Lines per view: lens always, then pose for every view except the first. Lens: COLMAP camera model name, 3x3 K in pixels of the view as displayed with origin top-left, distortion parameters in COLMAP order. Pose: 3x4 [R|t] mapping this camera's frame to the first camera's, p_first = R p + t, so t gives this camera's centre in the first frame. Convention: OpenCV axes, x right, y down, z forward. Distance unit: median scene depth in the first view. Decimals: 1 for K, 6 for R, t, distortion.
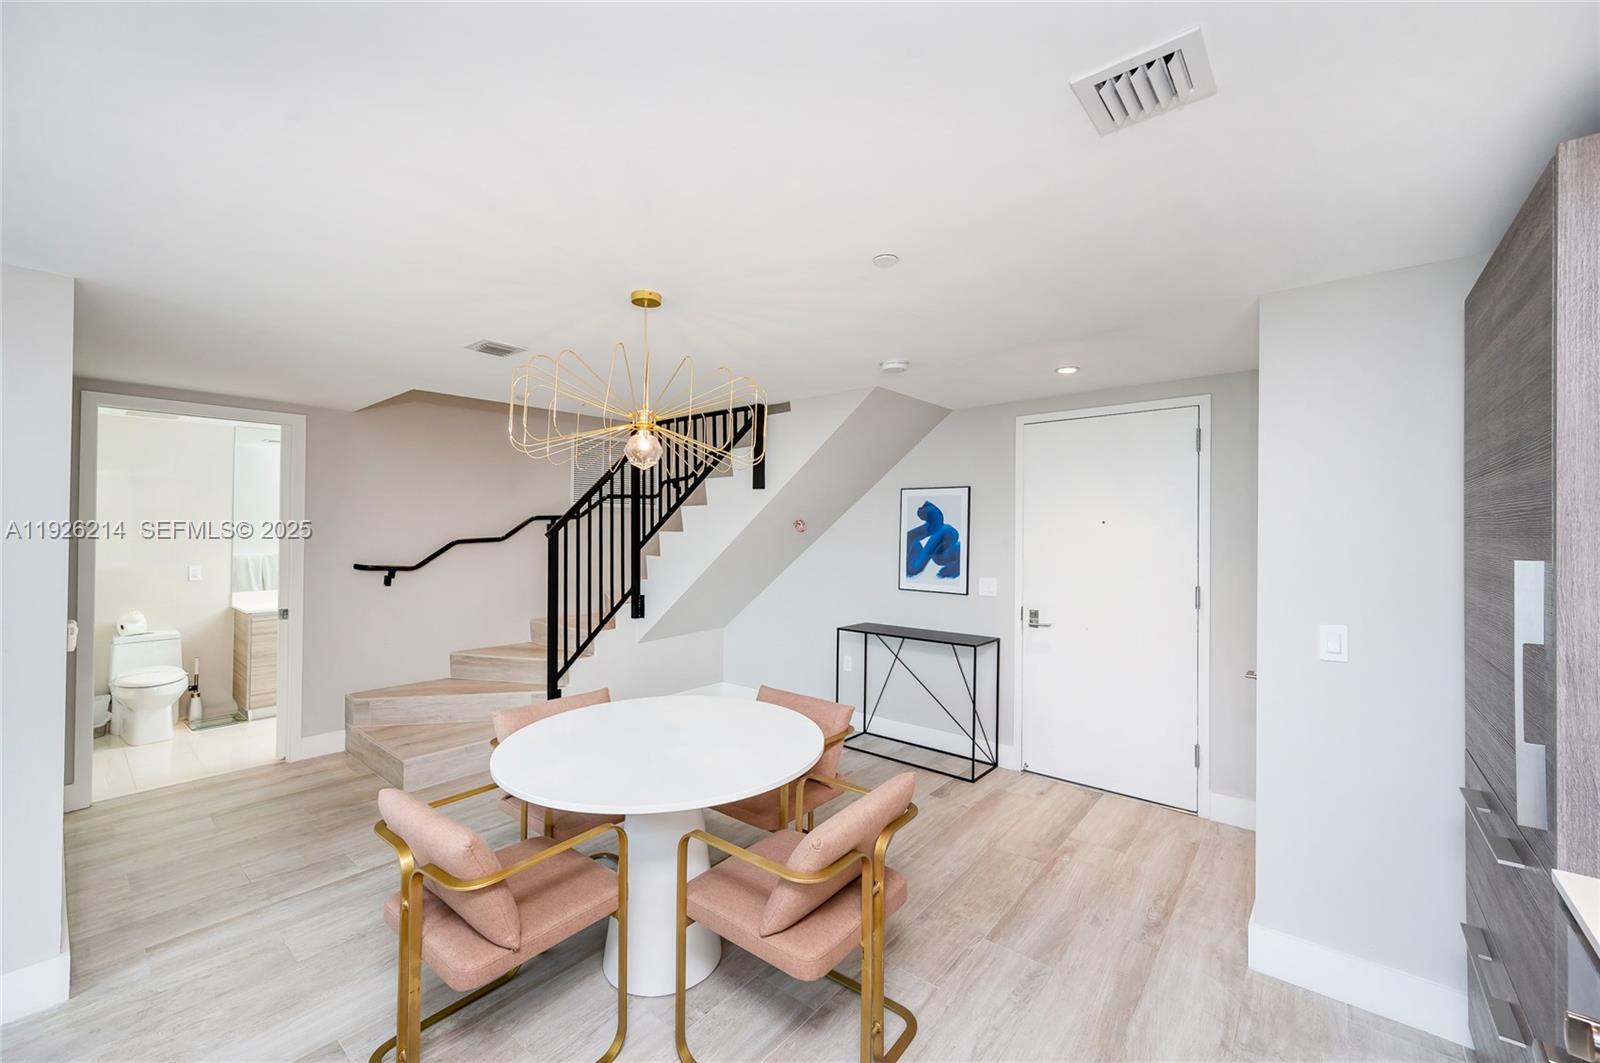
lens RADIAL K [[632.3, 0, 800.3], [0, 632.3, 517.2], [0, 0, 1]] dist [-0.001738, 0.001309]
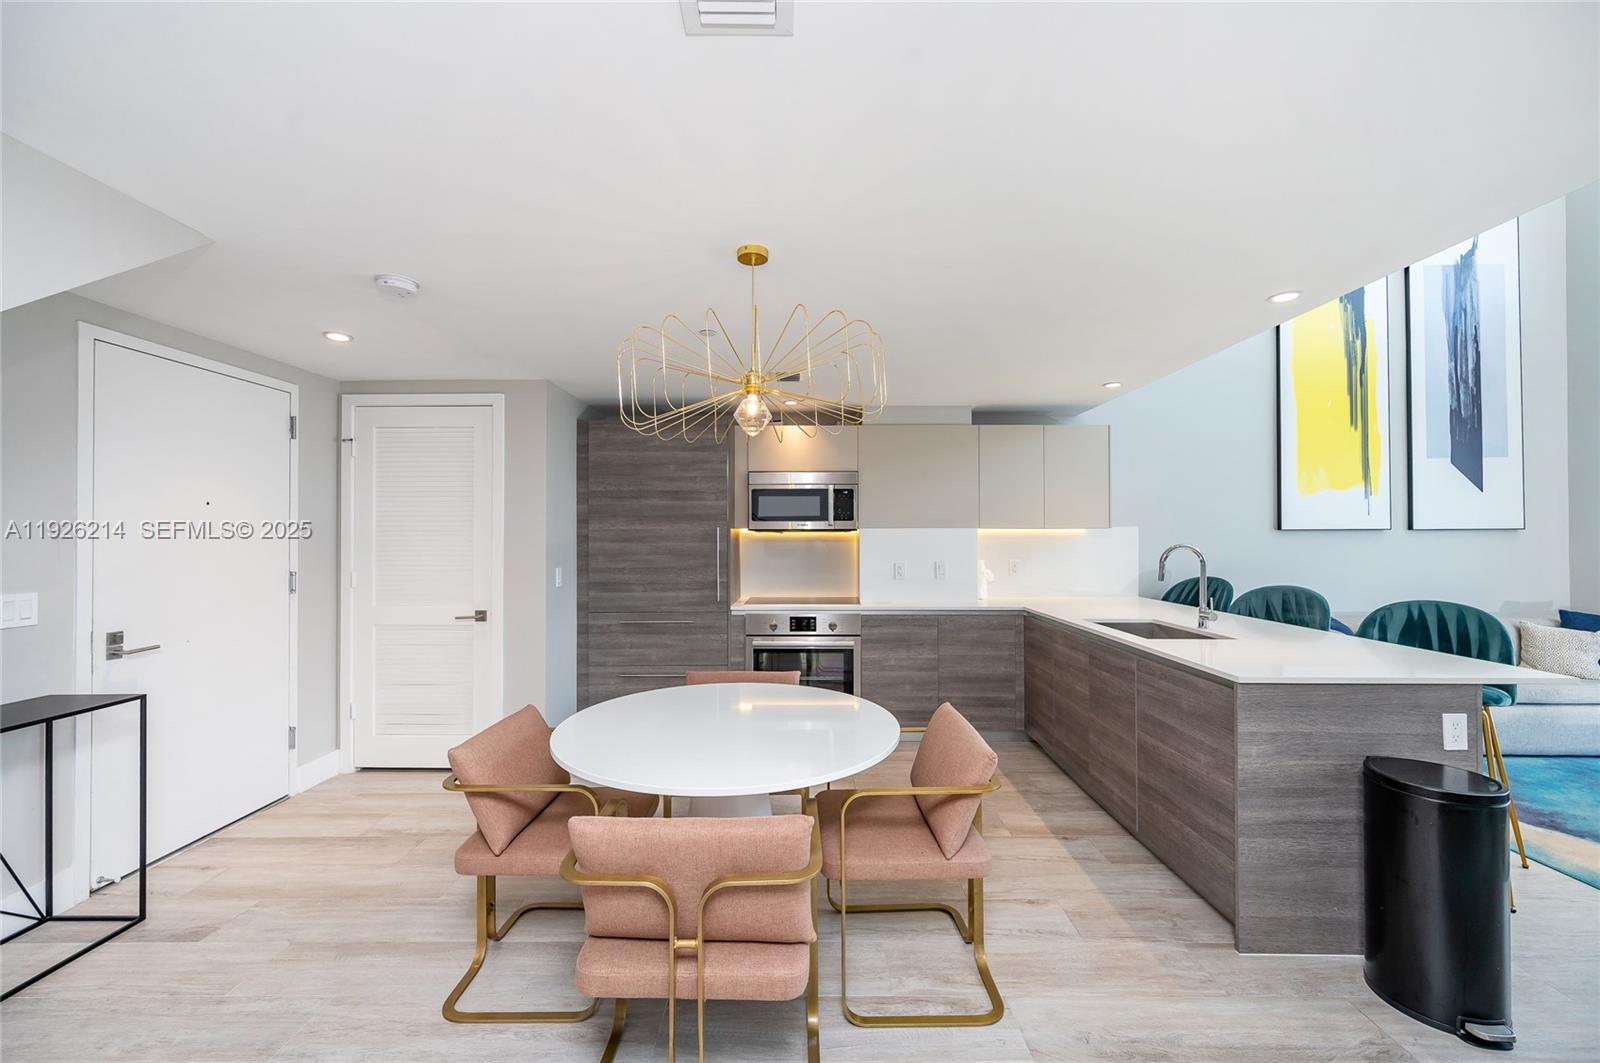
lens RADIAL K [[632.3, 0, 800.7], [0, 632.3, 529.2], [0, 0, 1]] dist [-0.001738, 0.001309]
pose [[-0.630949, 0.008894, 0.775773, -0.529126], [-0.014757, 0.999616, -0.023463, 0.042282], [-0.775684, -0.026253, -0.630575, 0.791373]]
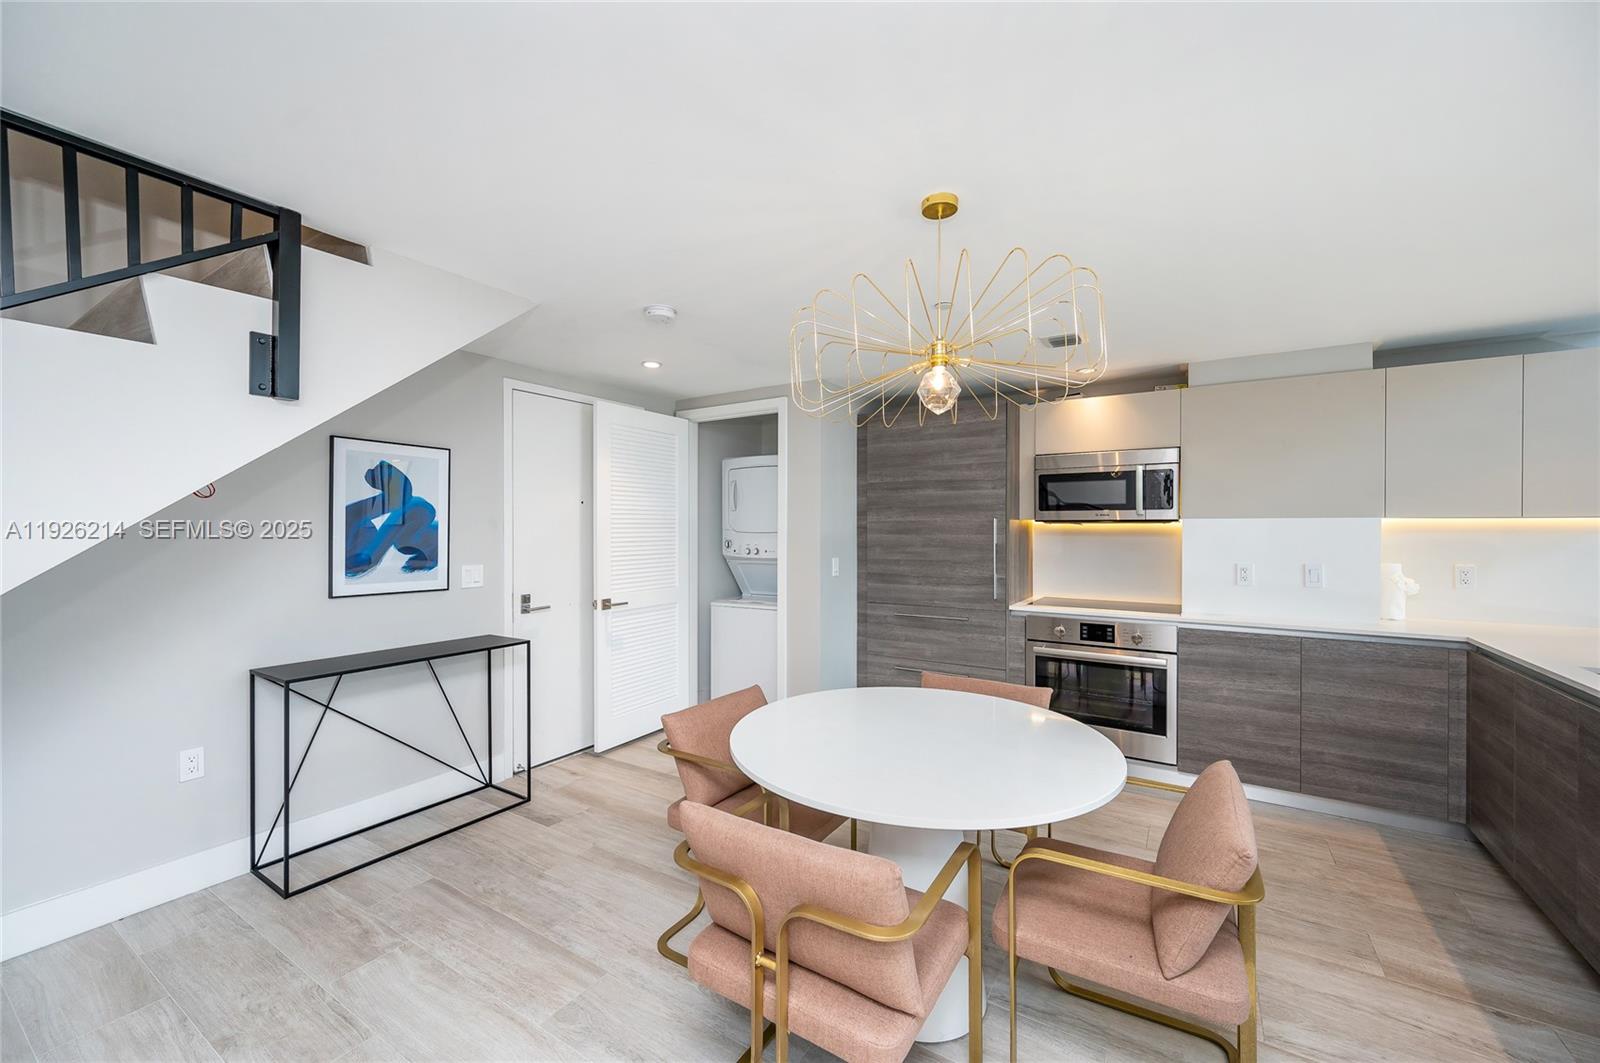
lens RADIAL K [[632.3, 0, 794.1], [0, 632.3, 529.6], [0, 0, 1]] dist [-0.001738, 0.001309]
pose [[-0.121751, -0.003729, 0.992554, -0.540274], [-0.021166, 0.999775, 0.001160, 0.039183], [-0.992335, -0.020867, -0.121803, 0.663659]]
